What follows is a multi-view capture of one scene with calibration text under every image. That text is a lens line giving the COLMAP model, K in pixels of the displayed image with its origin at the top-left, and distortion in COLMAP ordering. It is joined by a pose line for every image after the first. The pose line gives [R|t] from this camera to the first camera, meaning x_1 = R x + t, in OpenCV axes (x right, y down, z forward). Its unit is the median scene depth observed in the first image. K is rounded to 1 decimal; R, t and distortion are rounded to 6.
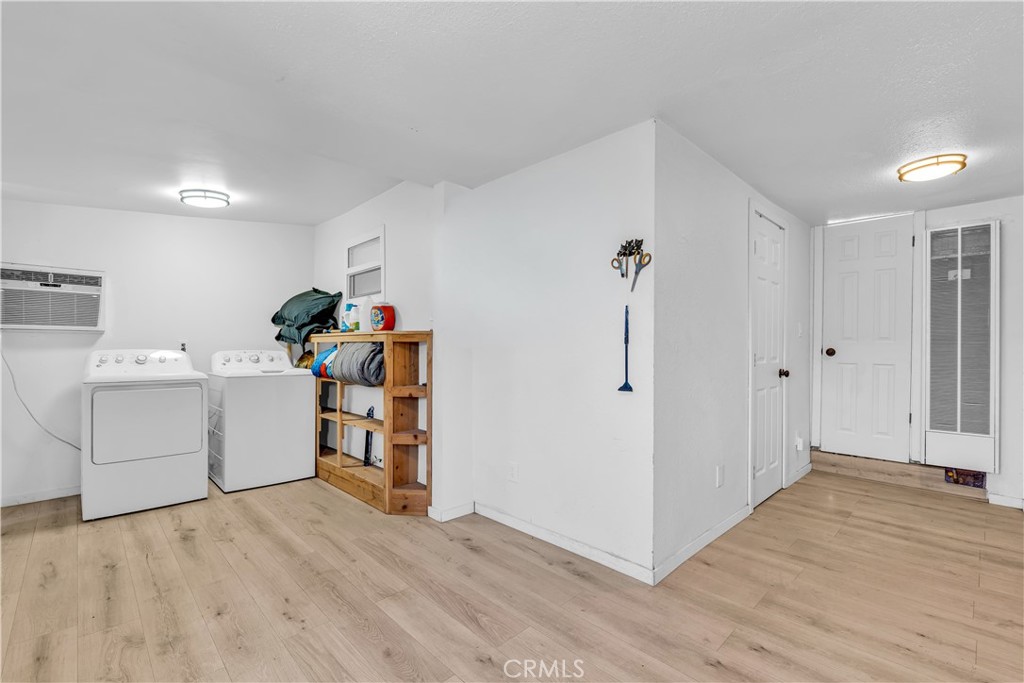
lens RADIAL K [[458.3, 0, 512.5], [0, 458.3, 346.7], [0, 0, 1]] dist [-0.006741, 0.001281]
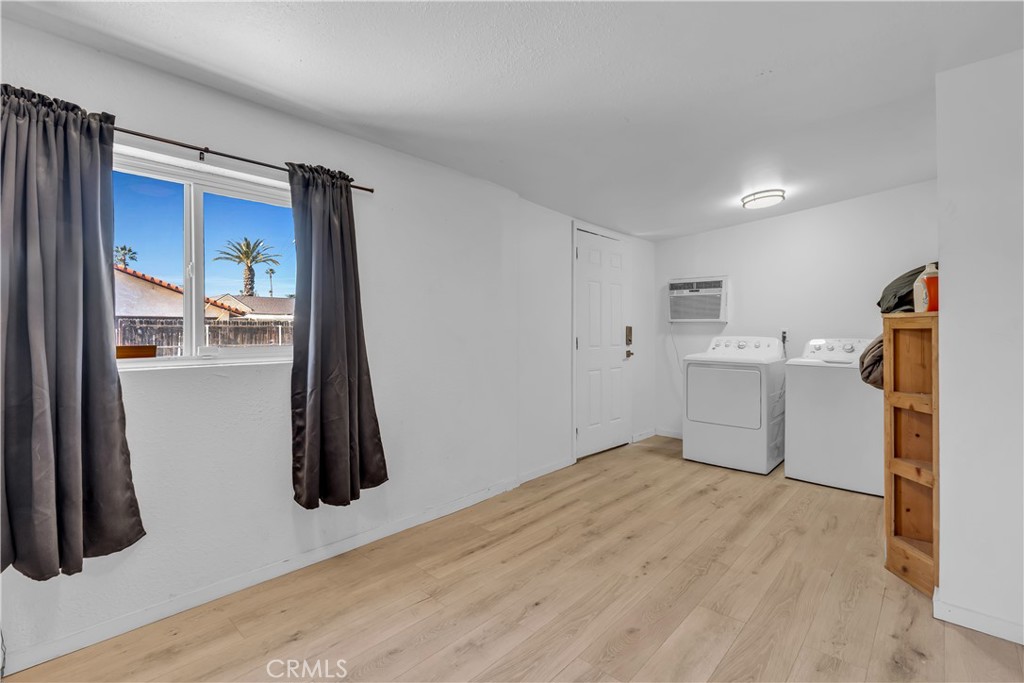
lens RADIAL K [[458.3, 0, 512.4], [0, 458.3, 322.8], [0, 0, 1]] dist [-0.006741, 0.001281]
pose [[0.058831, -0.020692, -0.998053, 0.410283], [-0.004089, 0.999772, -0.020969, -0.002845], [0.998260, 0.005315, 0.058733, 0.360242]]
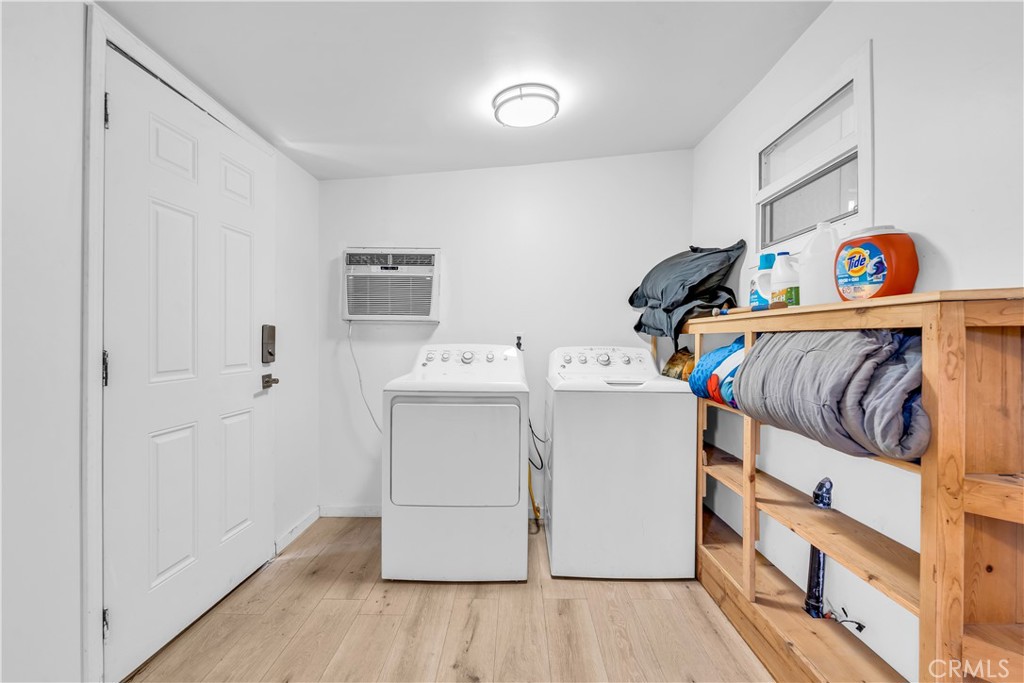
lens RADIAL K [[458.3, 0, 513.0], [0, 458.3, 340.8], [0, 0, 1]] dist [-0.006741, 0.001281]
pose [[0.718118, 0.003294, -0.695913, -0.261083], [-0.003610, 0.999993, 0.001008, -0.000762], [0.695912, 0.001789, 0.718125, 0.571665]]
